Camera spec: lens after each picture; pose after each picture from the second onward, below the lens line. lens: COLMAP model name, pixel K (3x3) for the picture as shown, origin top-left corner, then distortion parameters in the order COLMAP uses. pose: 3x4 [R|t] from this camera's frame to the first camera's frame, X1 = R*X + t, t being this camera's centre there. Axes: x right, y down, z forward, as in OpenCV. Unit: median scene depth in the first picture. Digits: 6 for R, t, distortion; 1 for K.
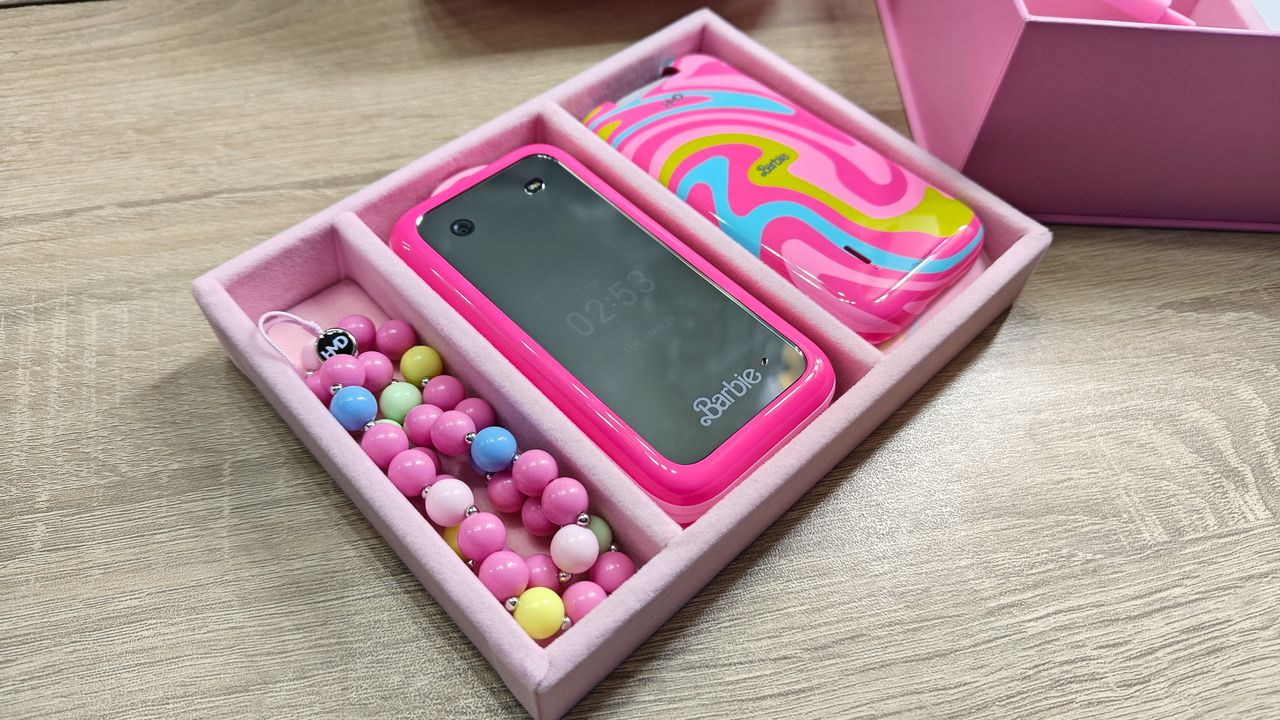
lens RADIAL K [[918.8, 0, 636.2], [0, 918.8, 367.4], [0, 0, 1]] dist [-0.037218, 0.019415]
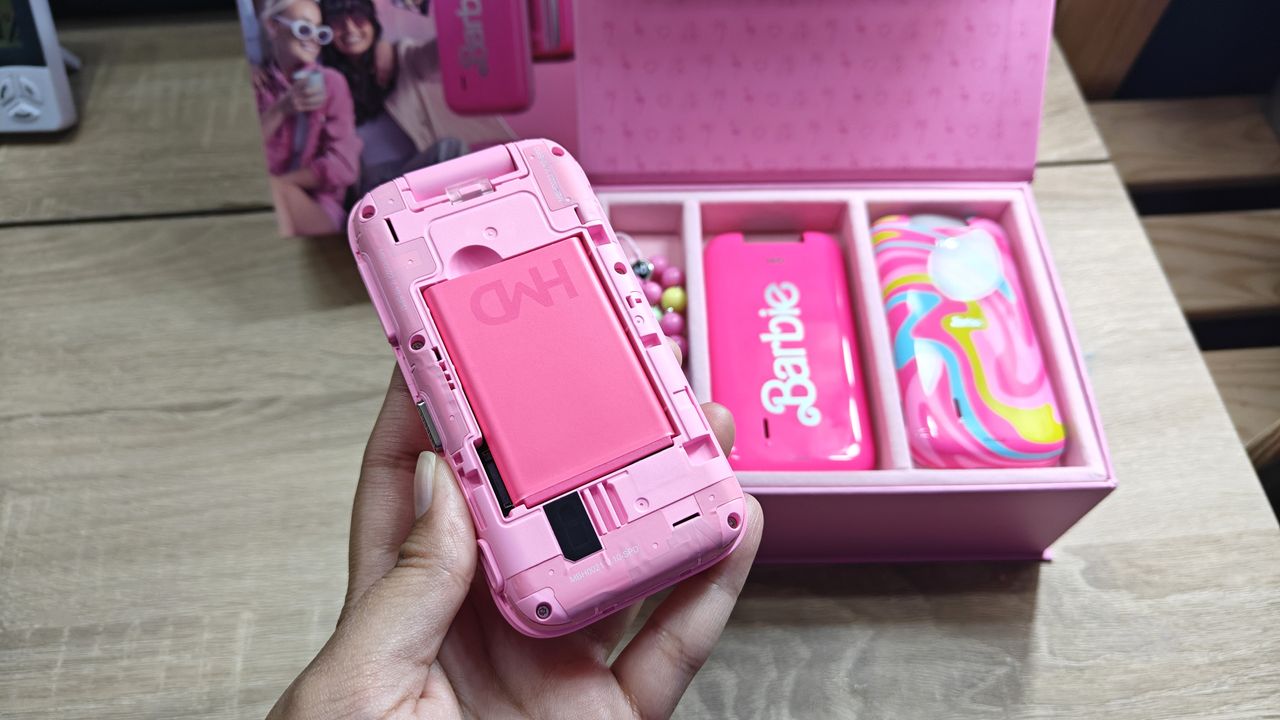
lens RADIAL K [[918.8, 0, 644.8], [0, 918.8, 365.2], [0, 0, 1]] dist [-0.037218, 0.019415]
pose [[0.988766, 0.102573, -0.108723, 0.510144], [-0.093896, 0.992188, 0.082139, -0.436885], [0.116299, -0.071007, 0.990673, -0.314353]]
